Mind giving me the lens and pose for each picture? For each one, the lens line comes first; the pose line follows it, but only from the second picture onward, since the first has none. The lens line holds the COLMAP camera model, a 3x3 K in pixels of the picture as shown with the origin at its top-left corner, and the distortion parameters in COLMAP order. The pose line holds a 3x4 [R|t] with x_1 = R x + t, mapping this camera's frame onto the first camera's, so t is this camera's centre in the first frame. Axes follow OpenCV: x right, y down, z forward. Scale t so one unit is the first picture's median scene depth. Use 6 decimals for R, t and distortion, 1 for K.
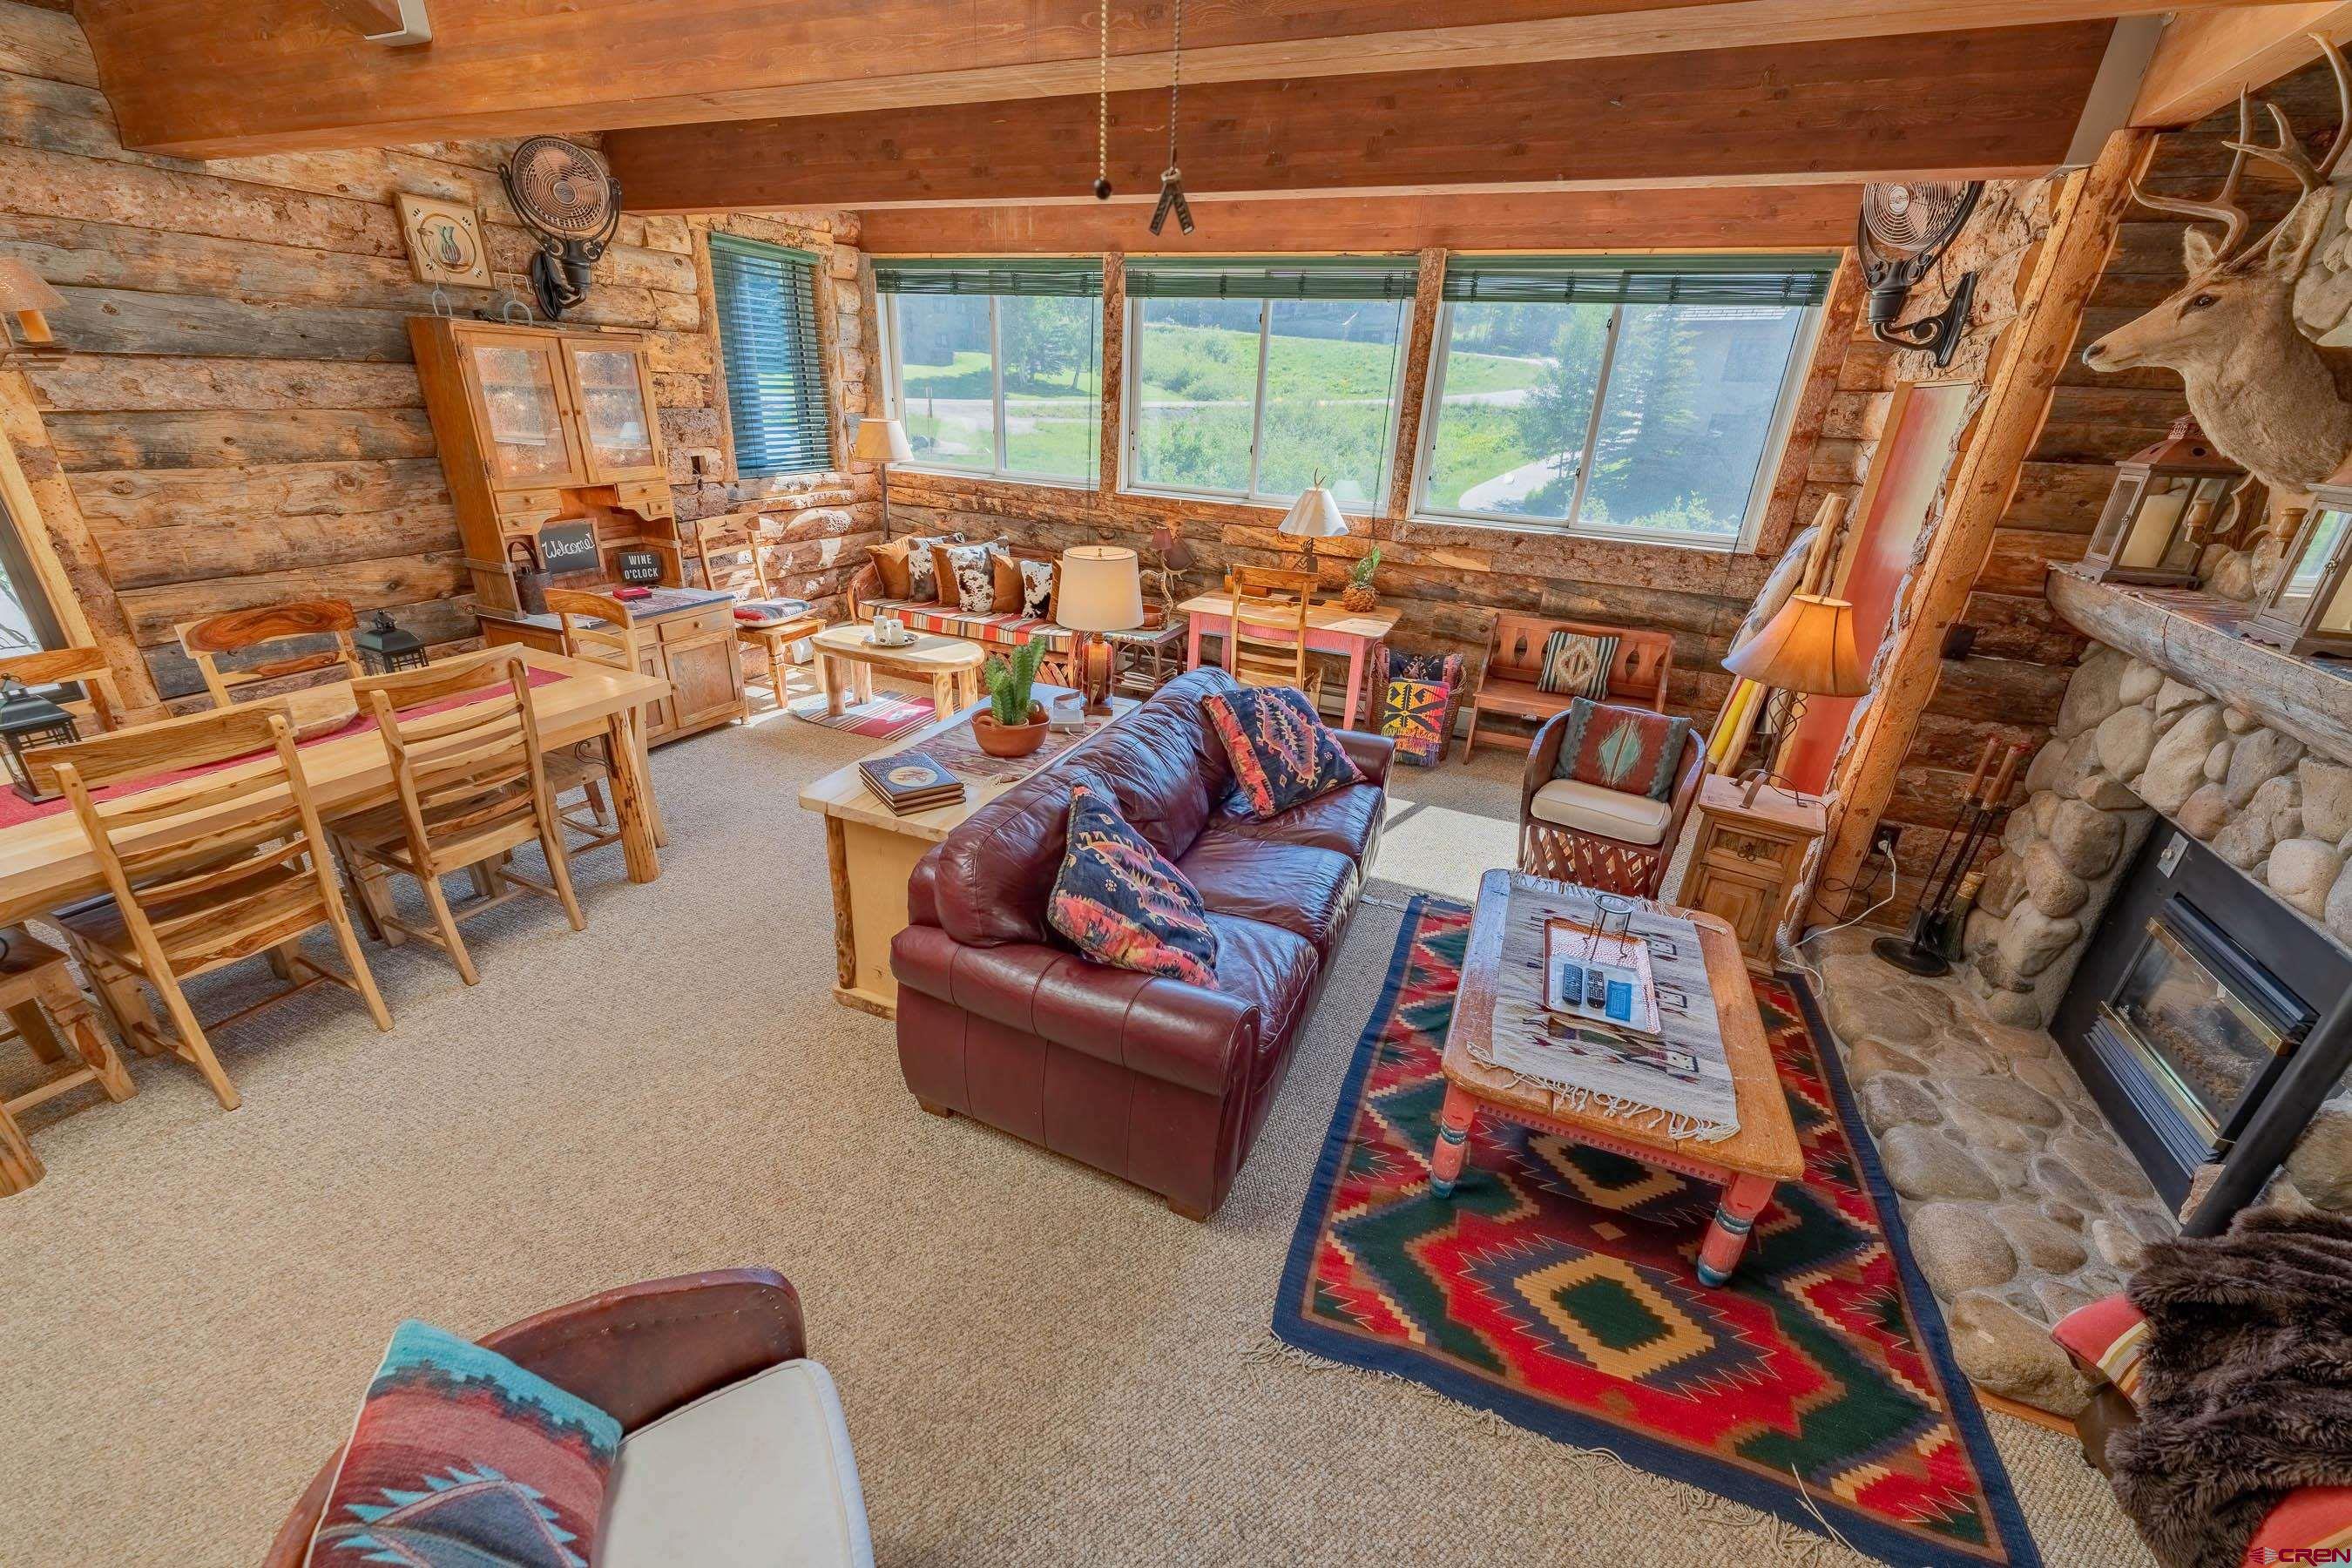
lens RADIAL K [[933.7, 0, 1165.5], [0, 933.7, 804.5], [0, 0, 1]] dist [0.001101, -0.000534]
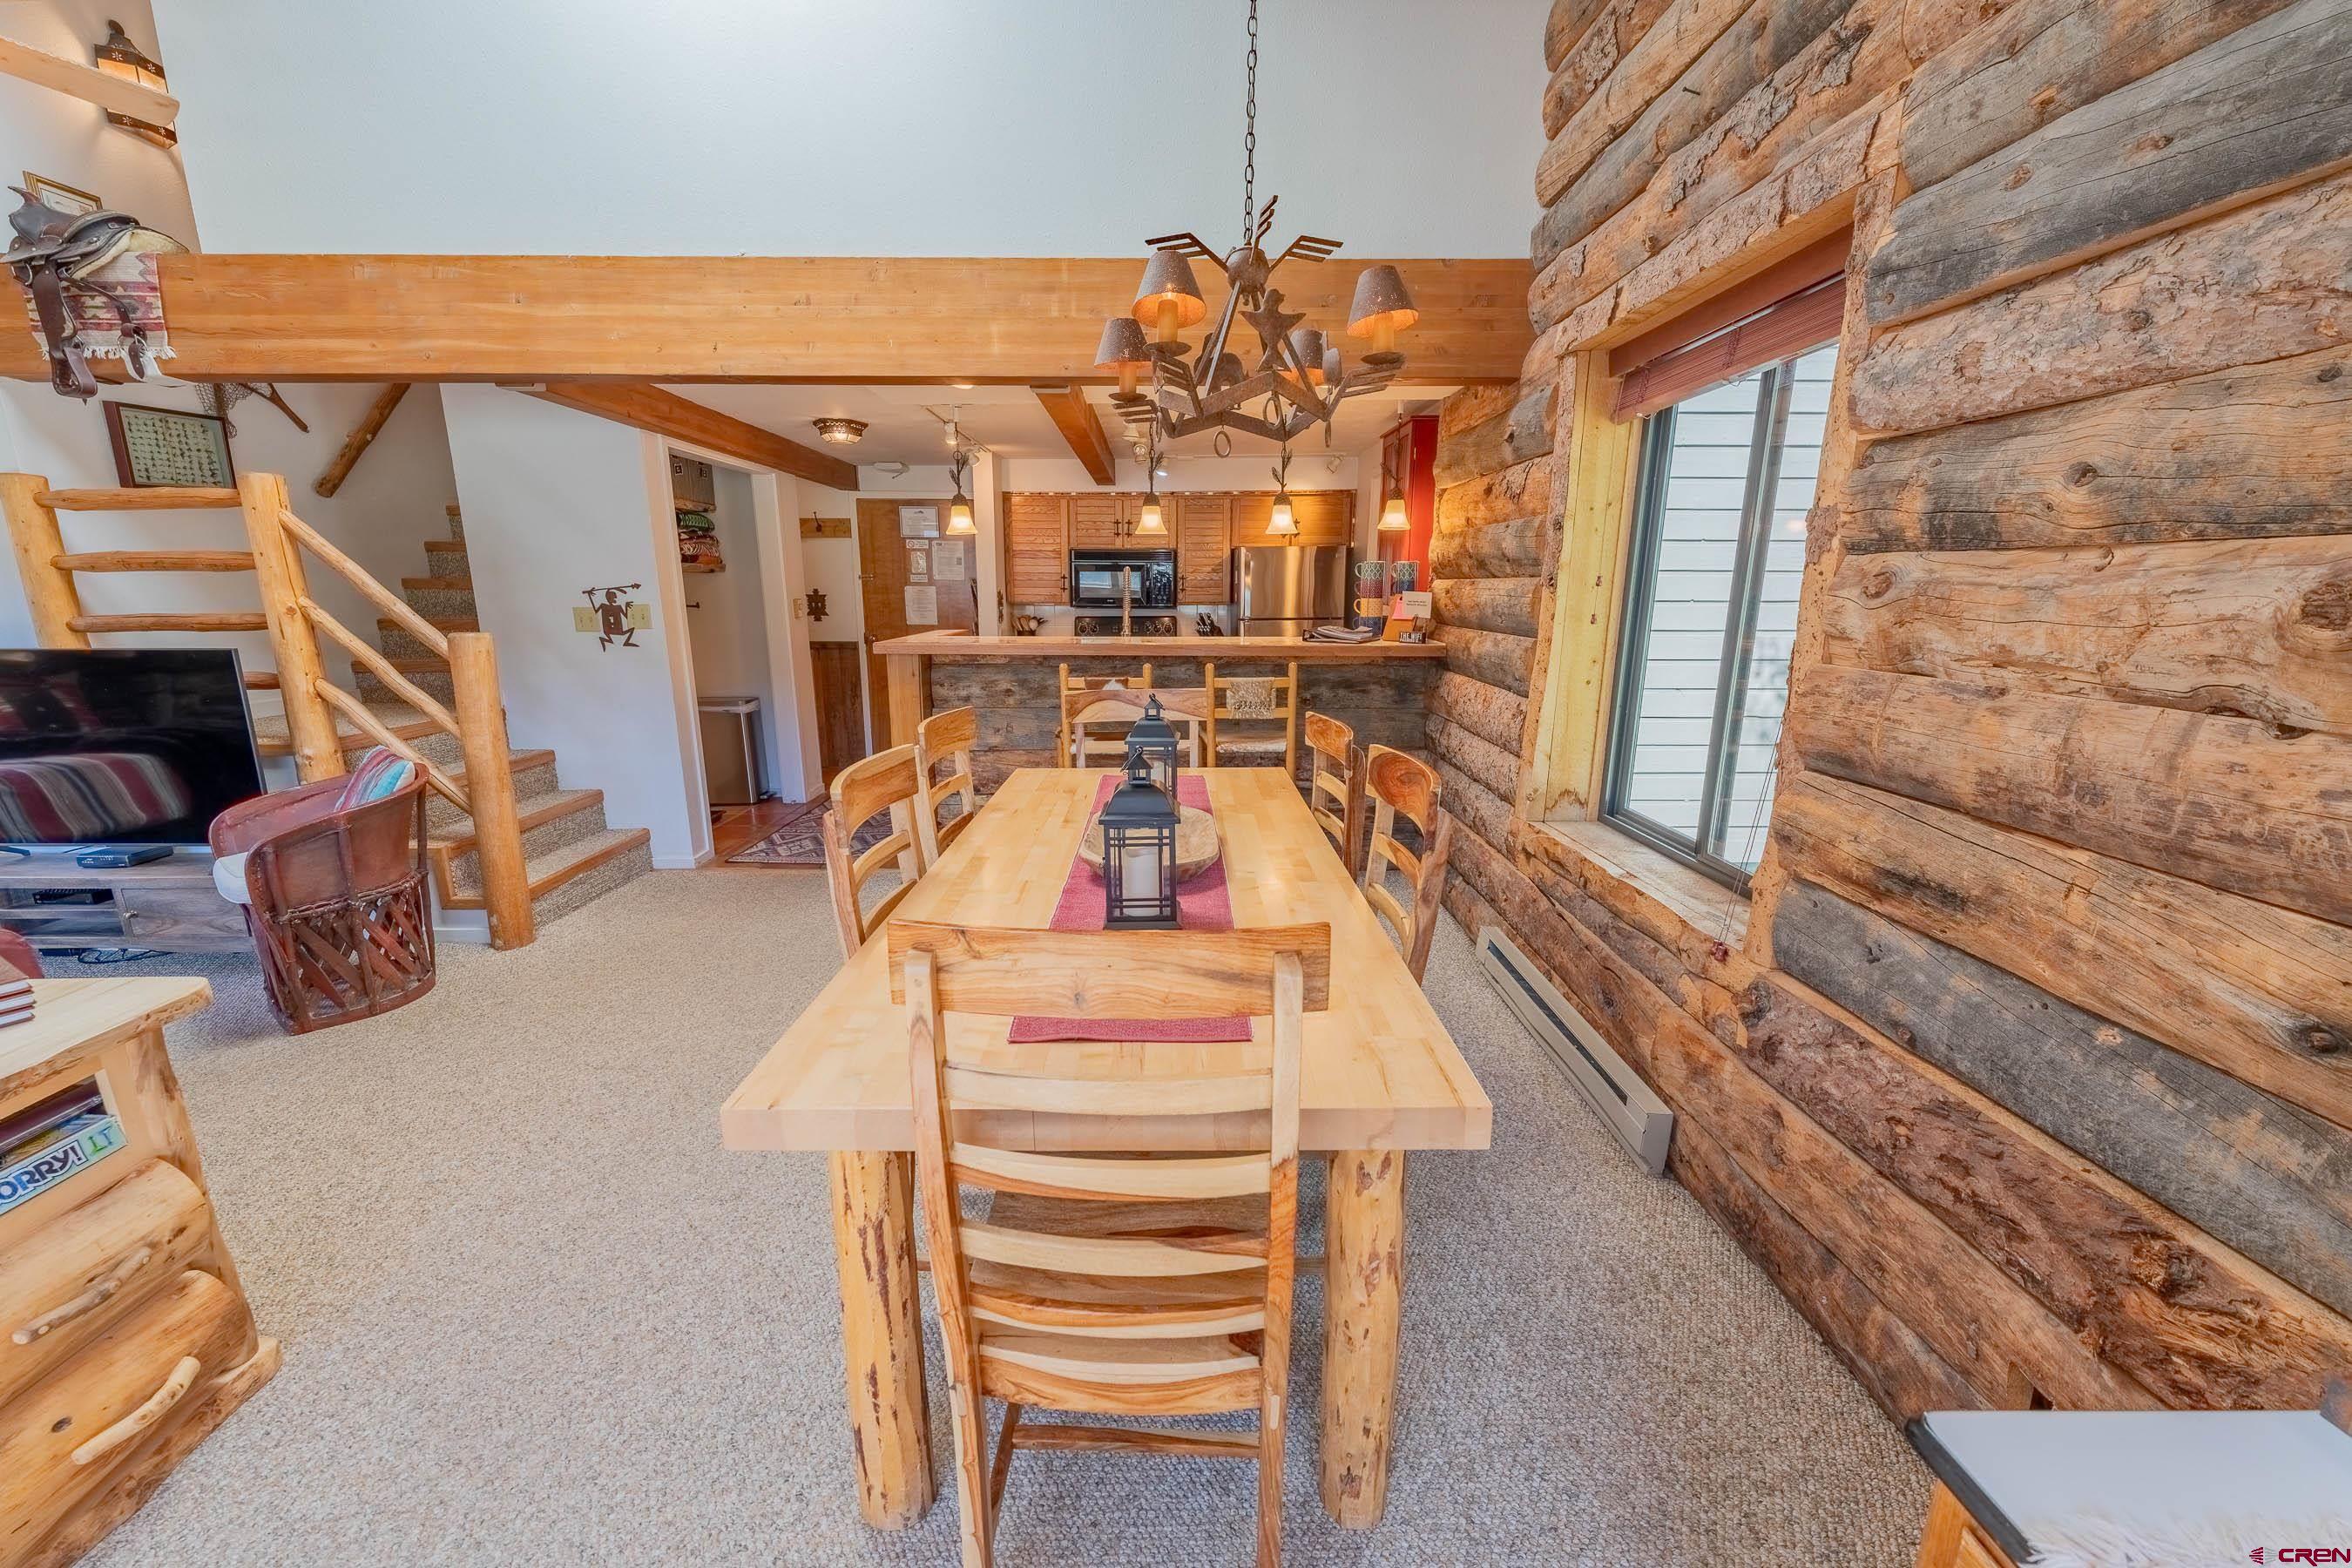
lens RADIAL K [[933.7, 0, 1167.3], [0, 933.7, 802.4], [0, 0, 1]] dist [0.001101, -0.000534]
pose [[-0.910564, 0.050227, -0.410305, -0.478418], [-0.207867, 0.802325, 0.559523, -0.369247], [0.357301, 0.594770, -0.720128, 1.070630]]
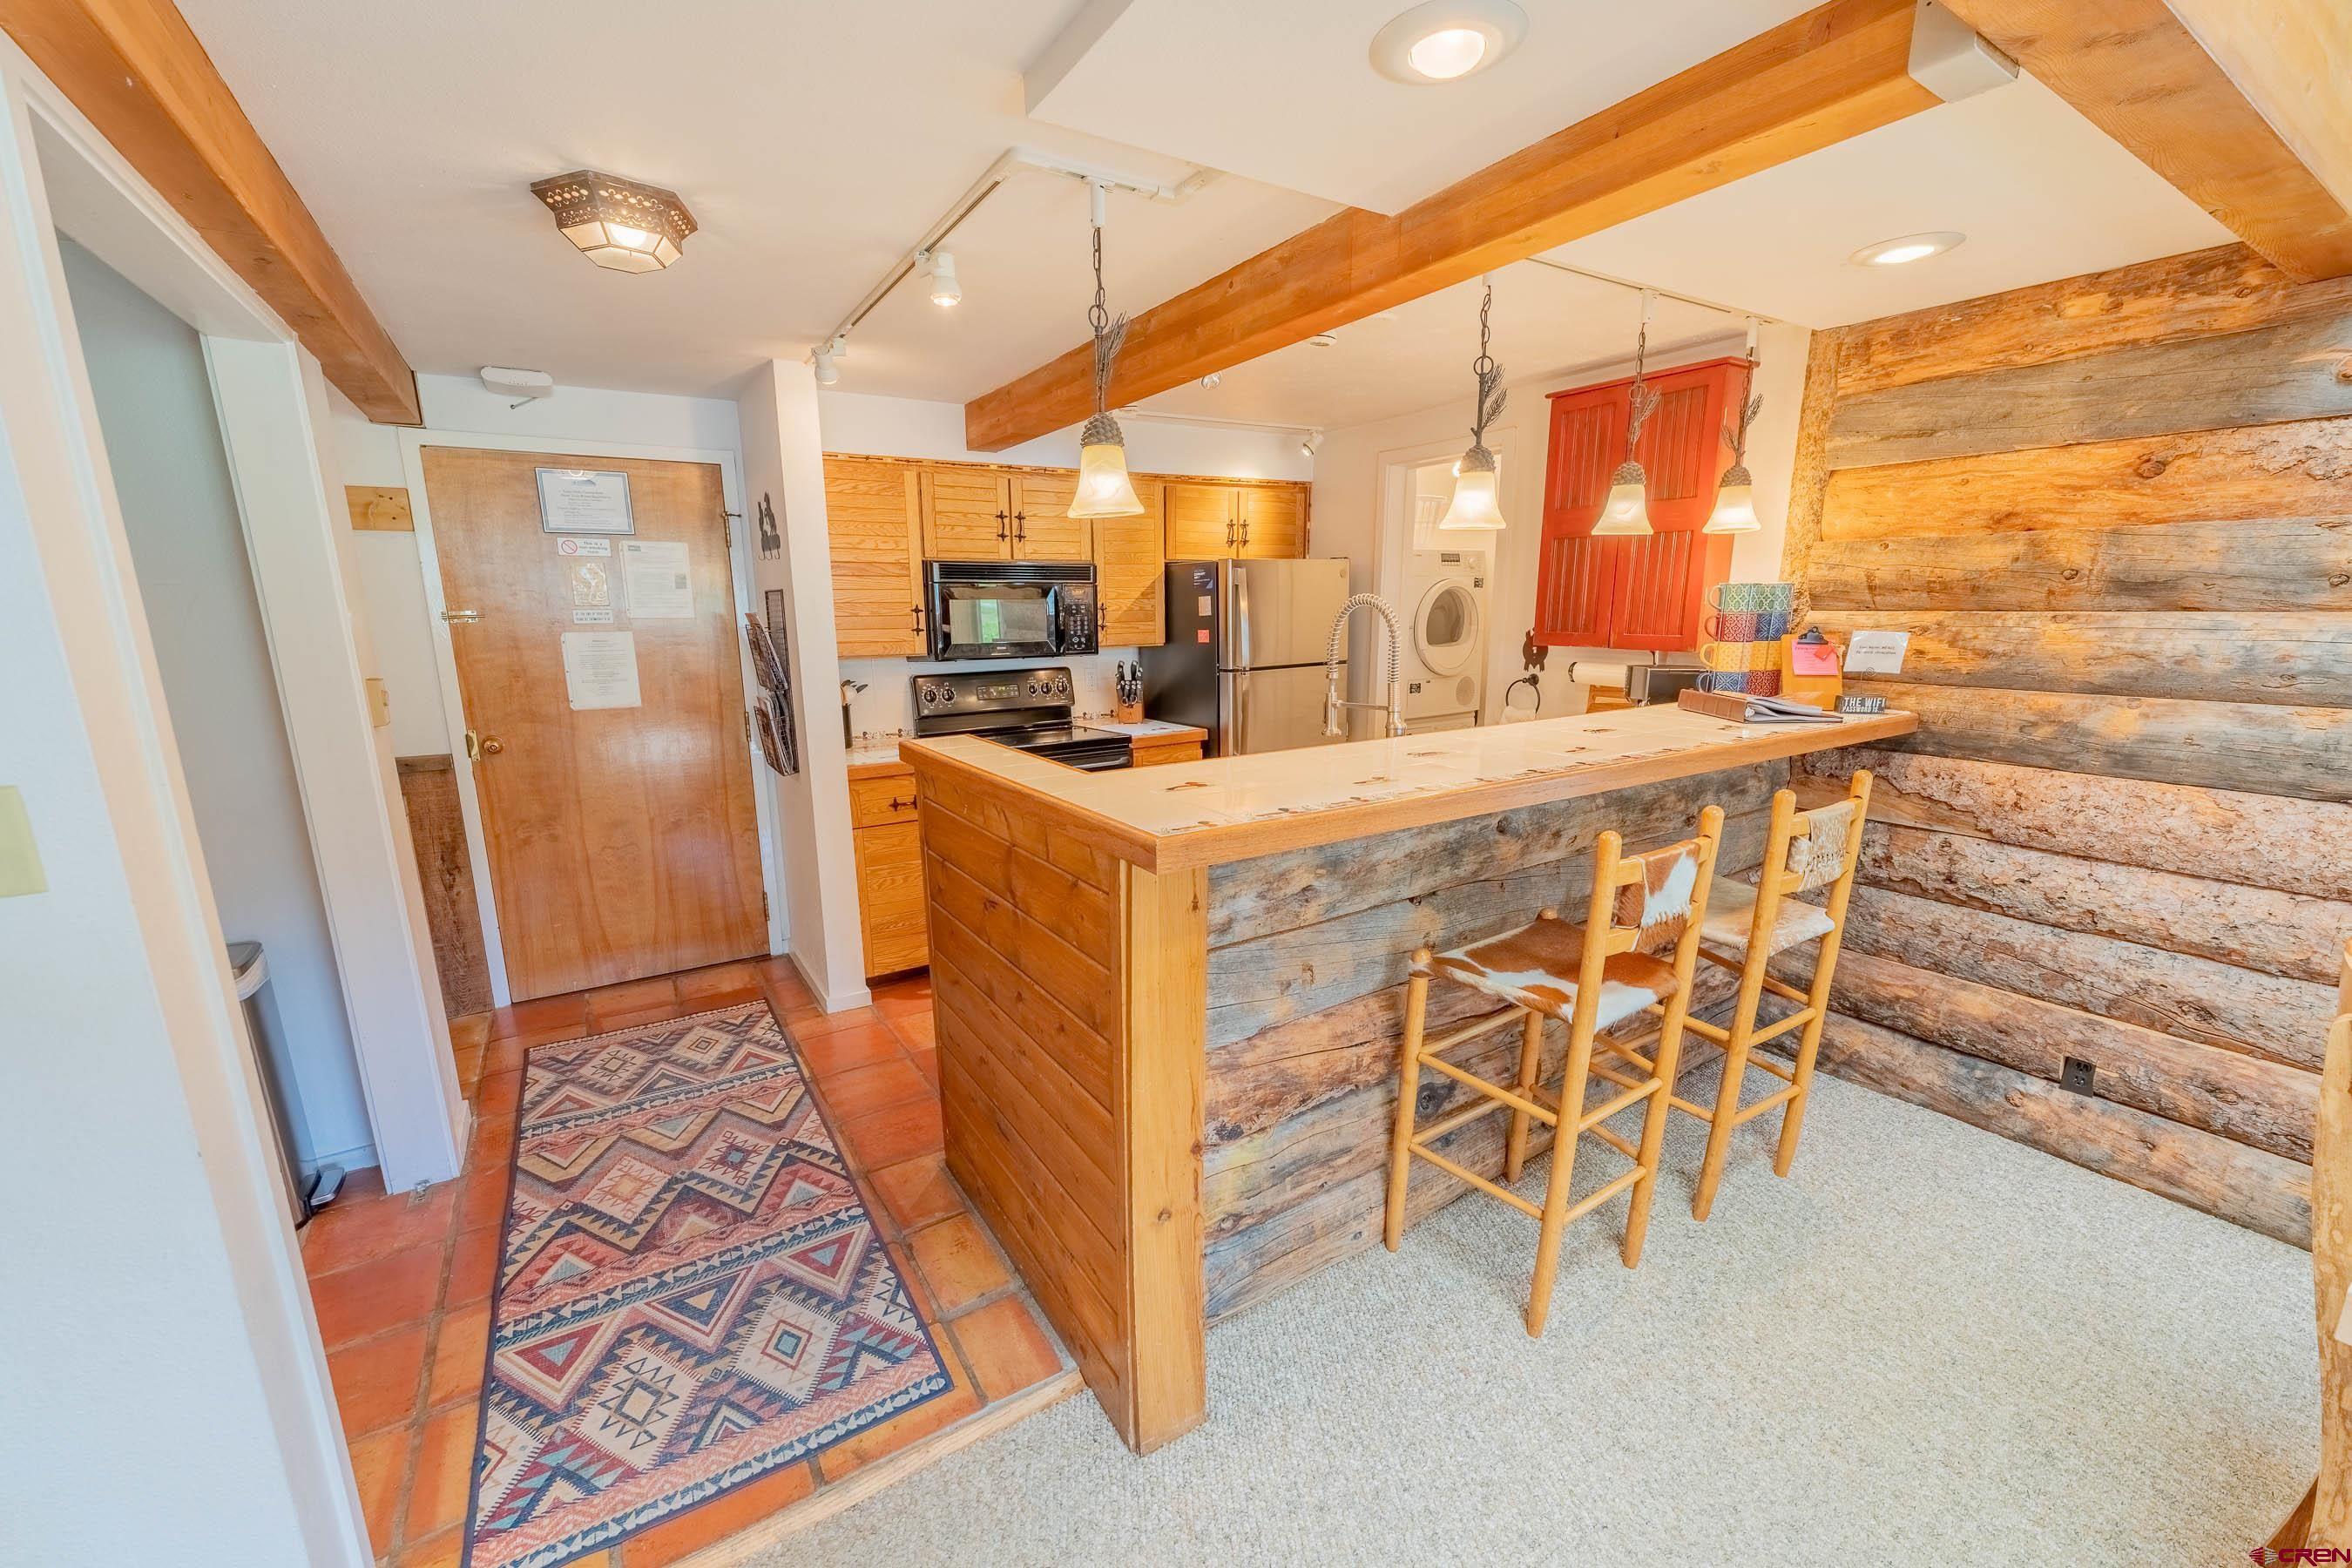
lens RADIAL K [[933.7, 0, 1161.8], [0, 933.7, 802.8], [0, 0, 1]] dist [0.001101, -0.000534]
pose [[-0.553878, 0.140090, -0.820728, -0.351531], [-0.357804, 0.850028, 0.386559, -0.010635], [0.751795, 0.507766, -0.420688, 0.252337]]
